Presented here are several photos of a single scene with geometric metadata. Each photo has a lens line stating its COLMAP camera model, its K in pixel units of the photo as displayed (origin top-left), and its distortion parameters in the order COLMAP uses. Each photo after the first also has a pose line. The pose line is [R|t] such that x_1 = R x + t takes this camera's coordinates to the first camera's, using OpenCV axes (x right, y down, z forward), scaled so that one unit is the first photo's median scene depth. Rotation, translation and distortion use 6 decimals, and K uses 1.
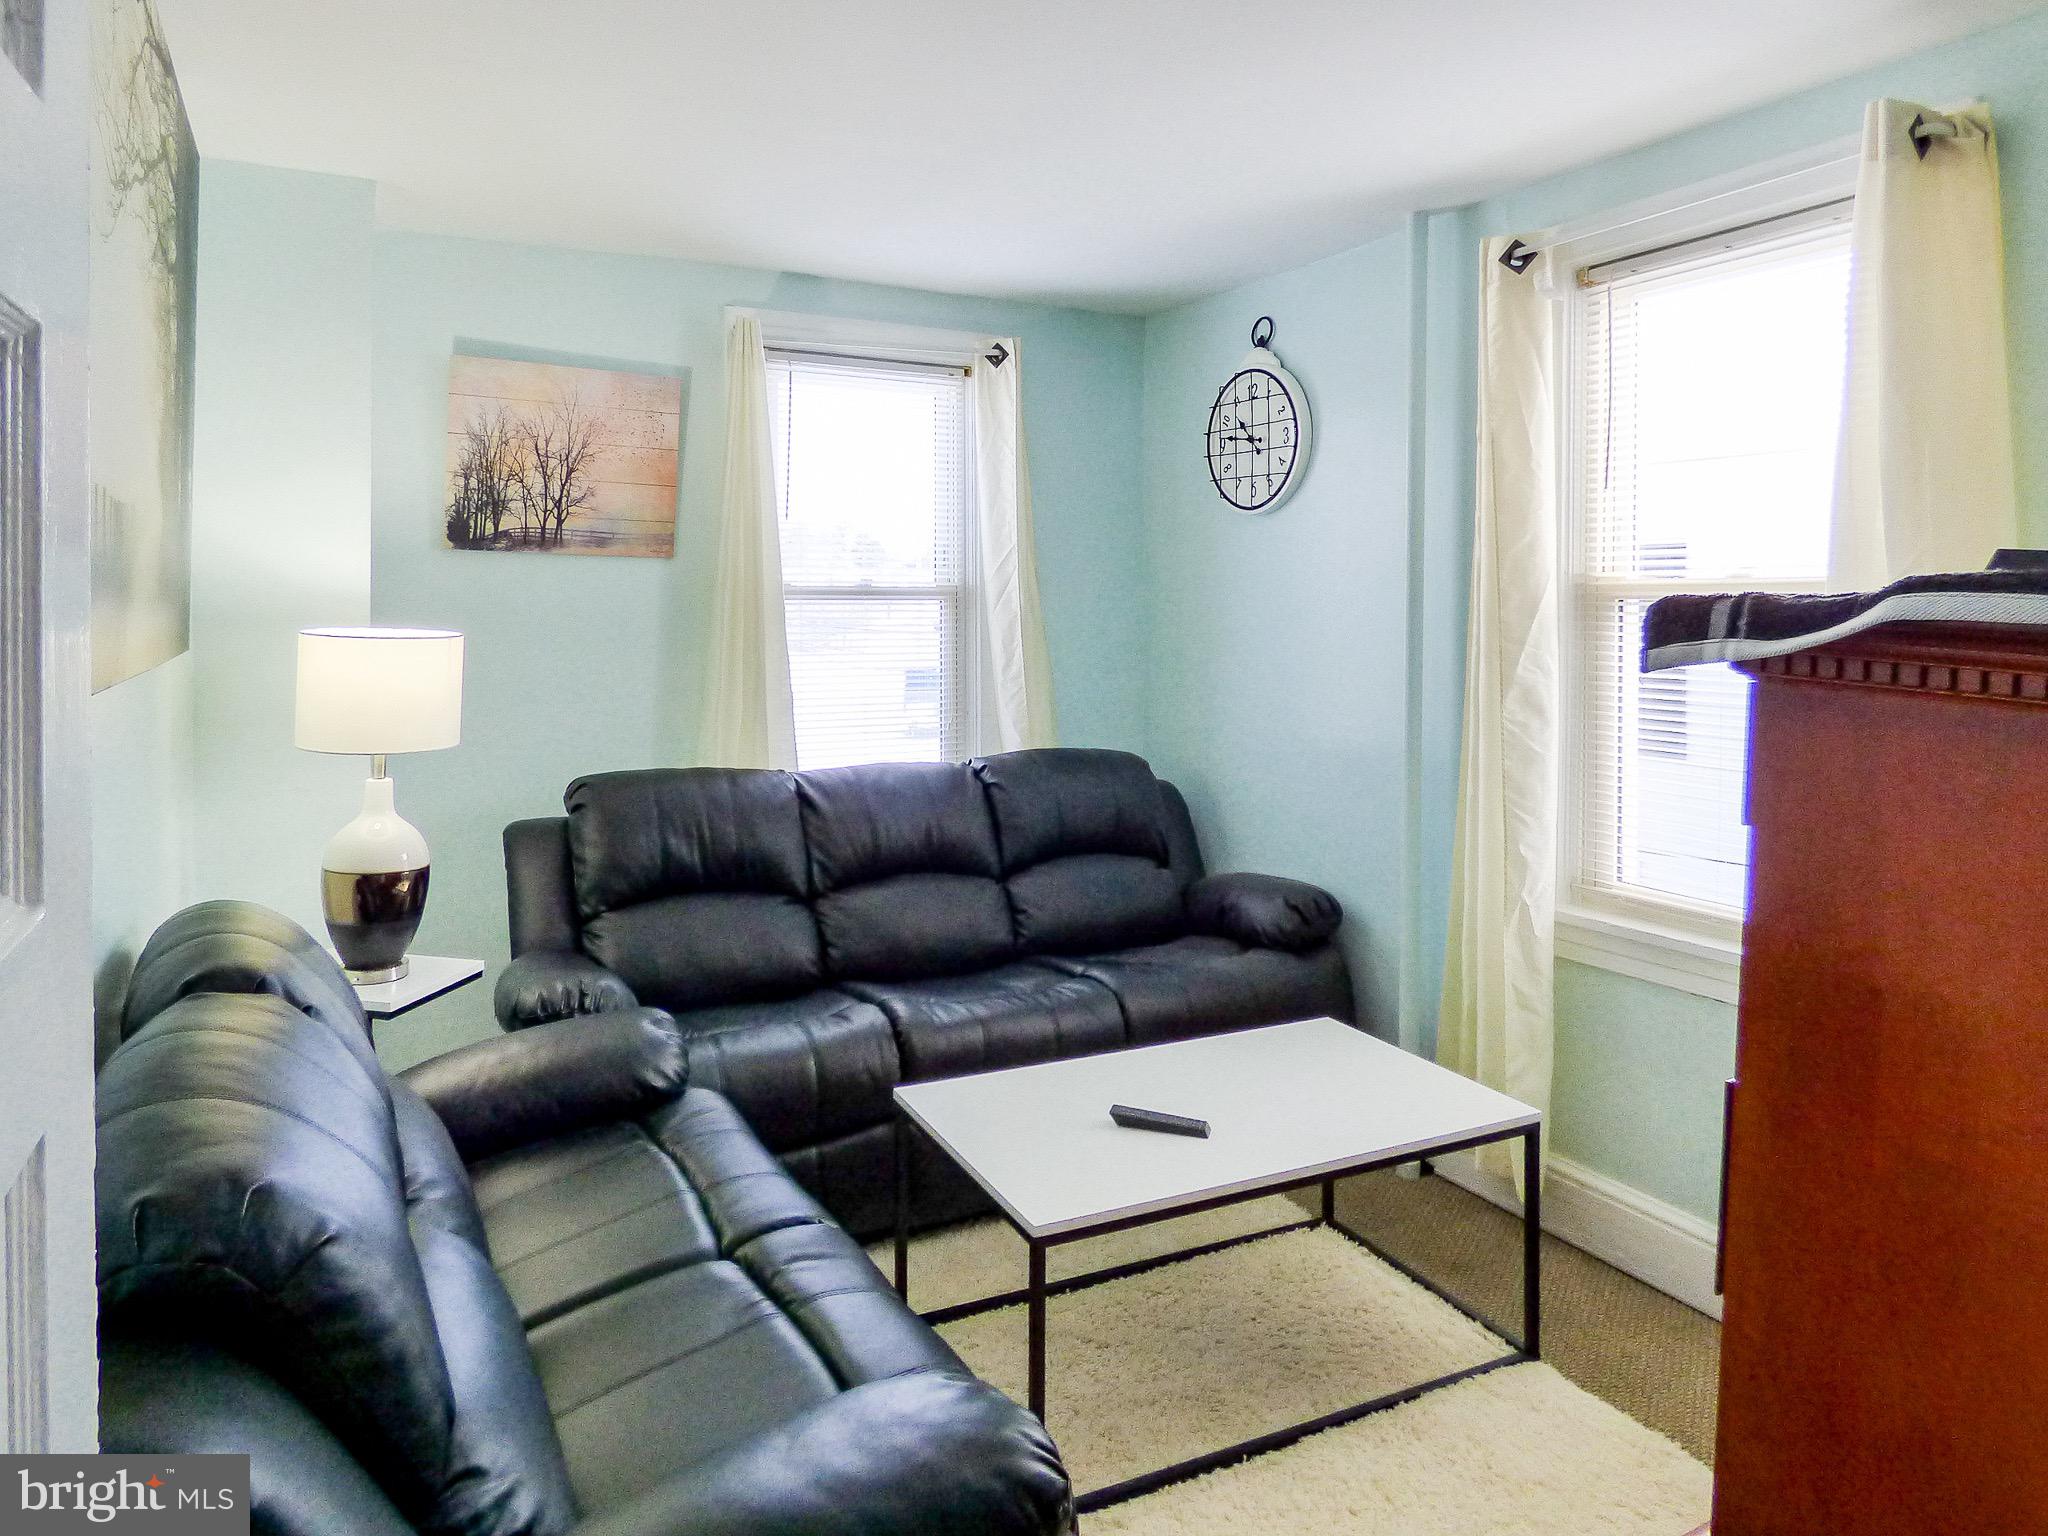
lens RADIAL K [[1247.2, 0, 1023.0], [0, 1247.2, 707.0], [0, 0, 1]] dist [-0.007089, -0.002648]
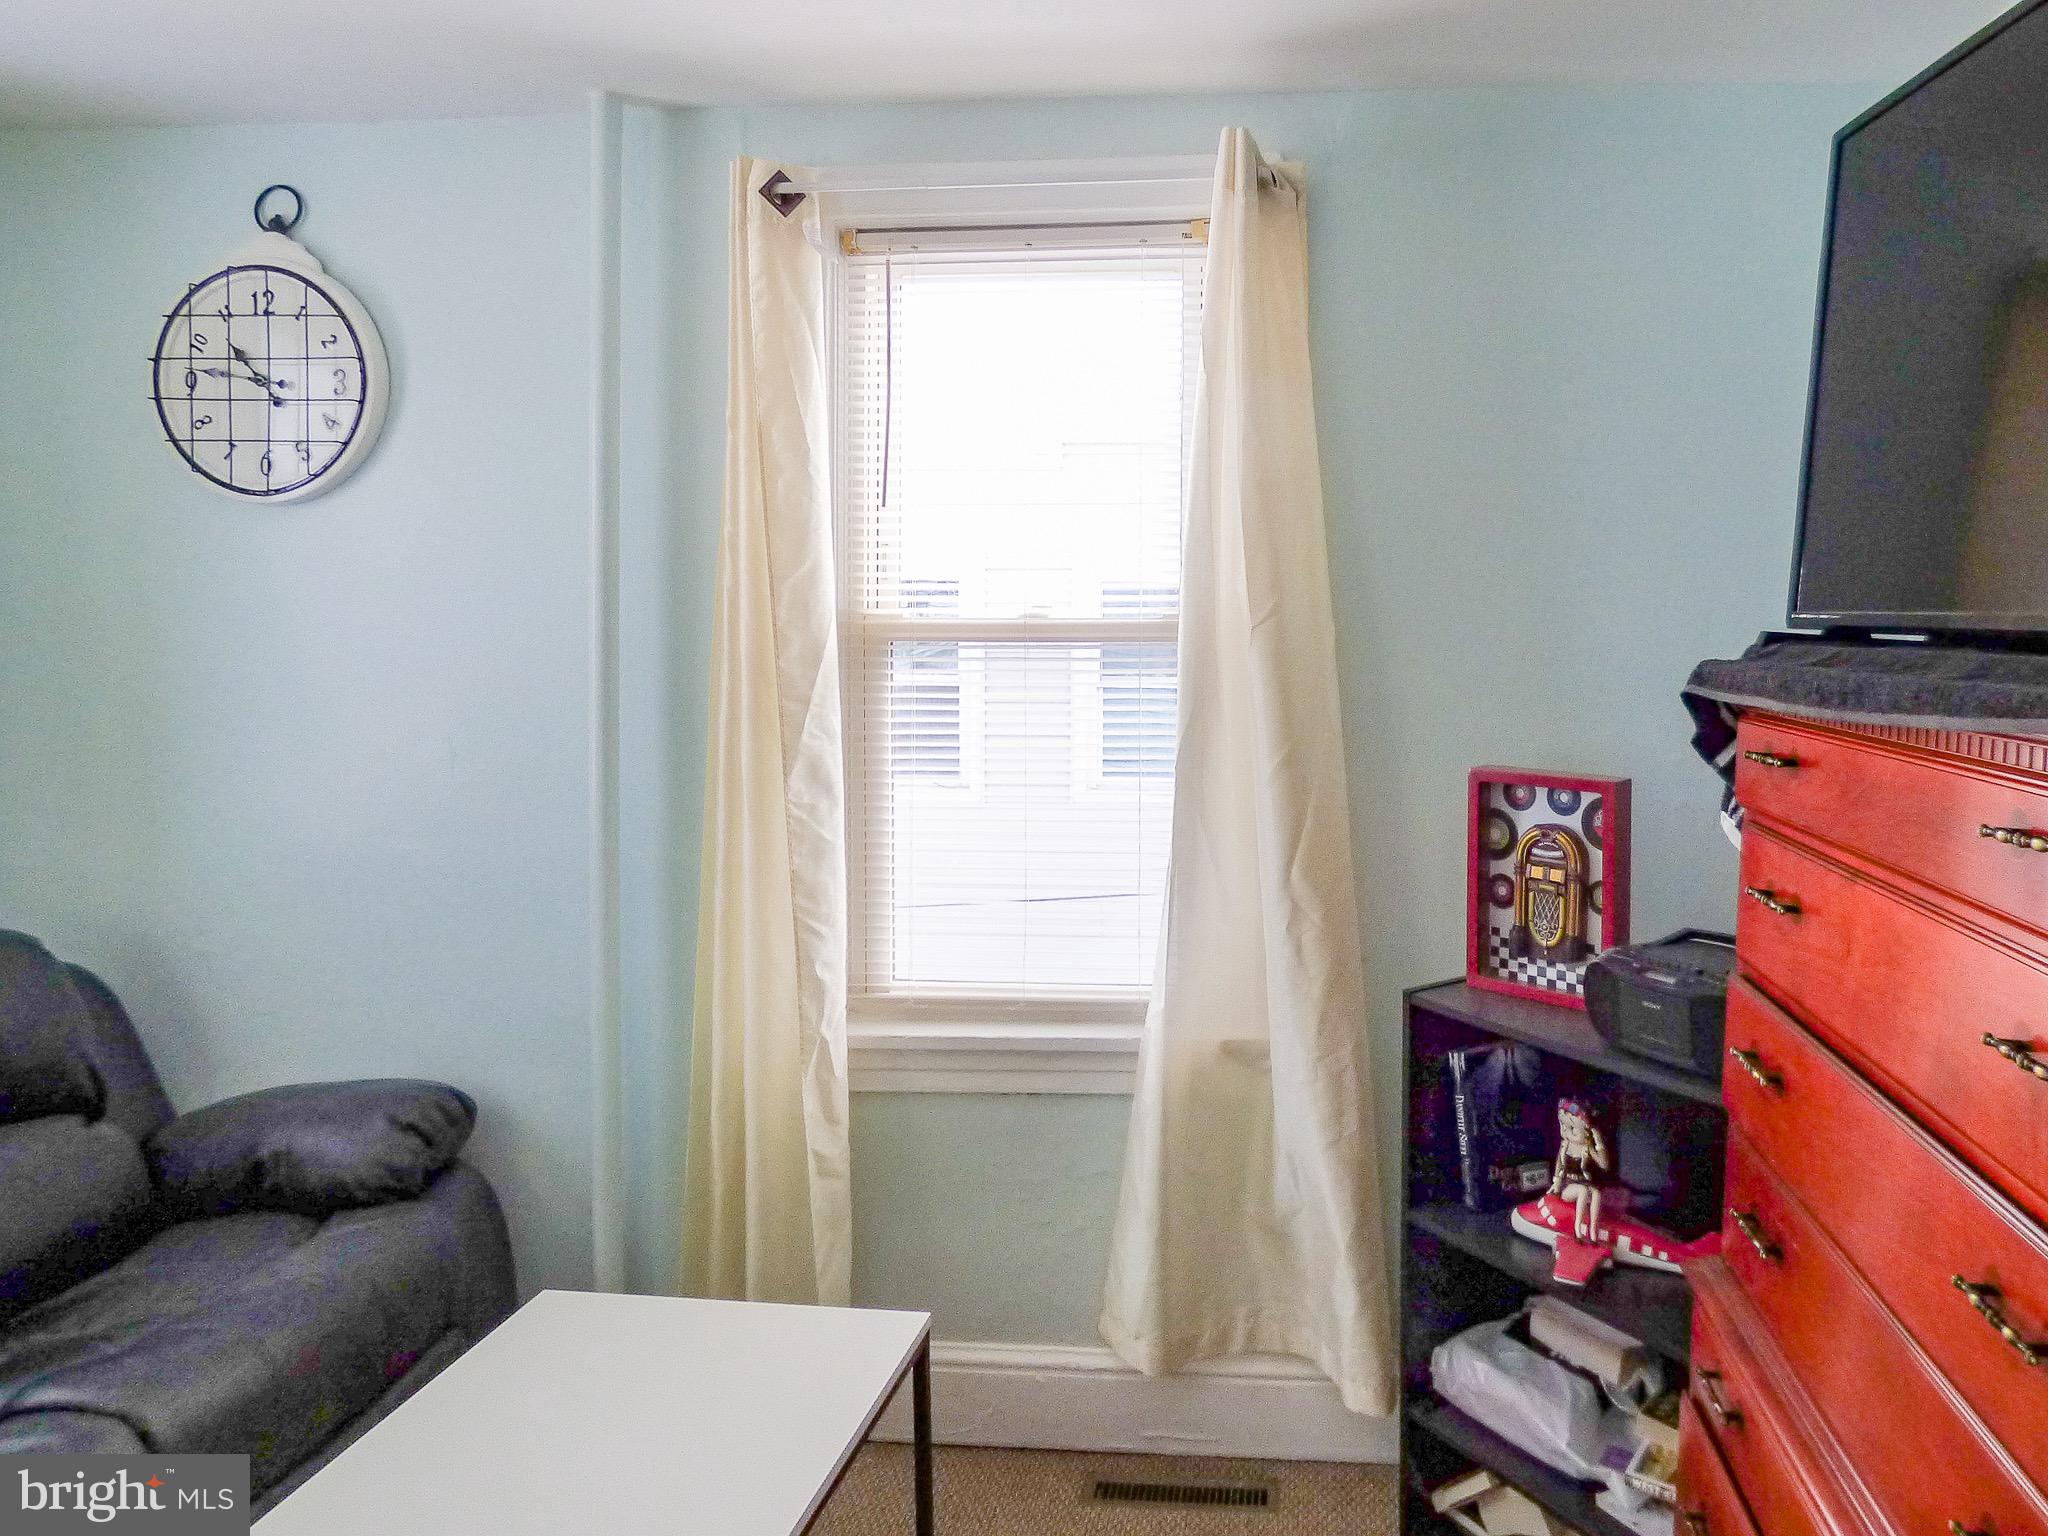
lens RADIAL K [[1263.2, 0, 1023.6], [0, 1263.2, 670.4], [0, 0, 1]] dist [-0.005671, 0.002778]
pose [[0.549389, -0.038837, 0.834664, -0.137434], [0.069631, 0.997573, 0.000585, -0.049592], [-0.832661, 0.057797, 0.550759, 0.373097]]
